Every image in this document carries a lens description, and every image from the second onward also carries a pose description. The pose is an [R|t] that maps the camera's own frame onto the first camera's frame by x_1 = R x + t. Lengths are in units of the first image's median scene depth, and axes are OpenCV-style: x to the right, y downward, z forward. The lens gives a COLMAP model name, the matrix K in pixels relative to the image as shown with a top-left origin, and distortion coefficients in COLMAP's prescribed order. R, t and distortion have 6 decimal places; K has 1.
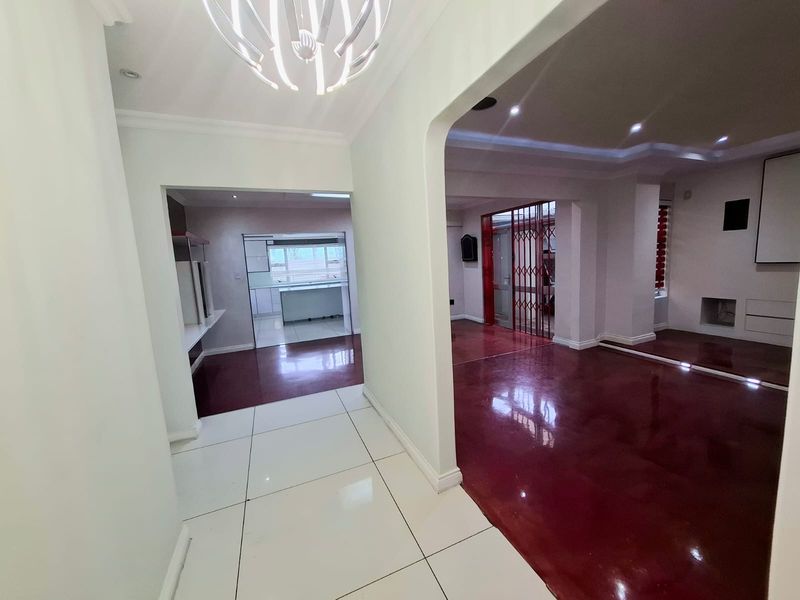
lens RADIAL K [[317.6, 0, 403.2], [0, 317.6, 298.7], [0, 0, 1]] dist [0.001742, -0.000121]
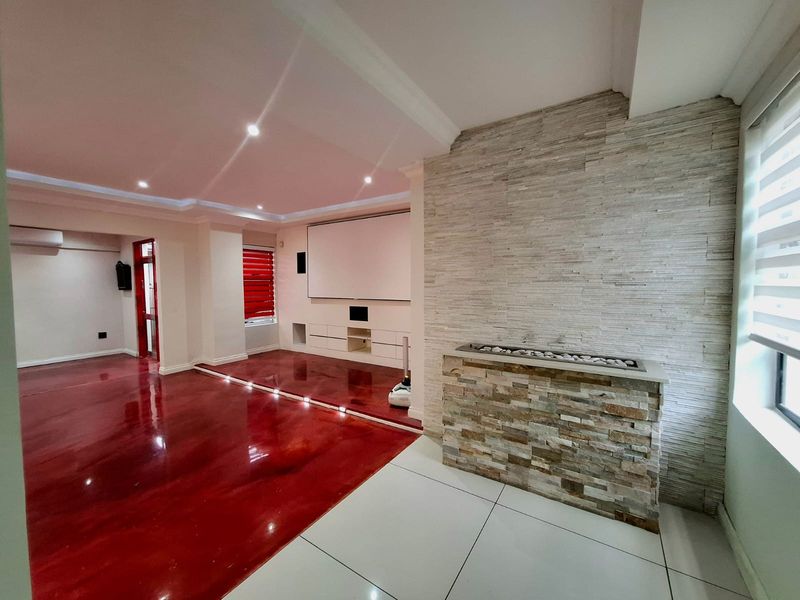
lens RADIAL K [[317.6, 0, 406.3], [0, 317.6, 298.2], [0, 0, 1]] dist [0.001742, -0.000121]
pose [[0.836079, 0.016809, 0.548352, 0.606804], [0.035064, 0.995850, -0.083989, 0.020344], [-0.547487, 0.089448, 0.832019, -0.340883]]
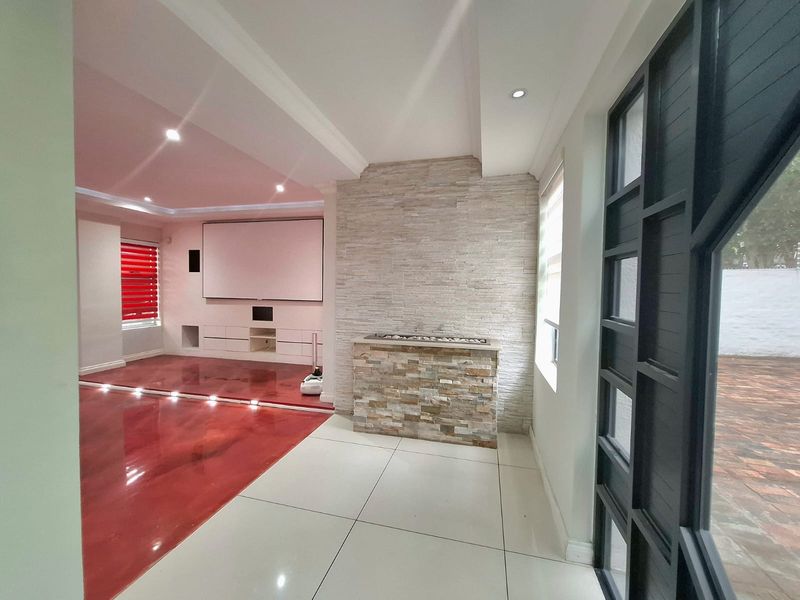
lens RADIAL K [[317.6, 0, 404.7], [0, 317.6, 297.6], [0, 0, 1]] dist [0.001742, -0.000121]
pose [[0.619267, 0.028870, 0.784650, 0.506614], [0.056134, 0.995139, -0.080917, 0.036418], [-0.783171, 0.094154, 0.614636, -0.411827]]
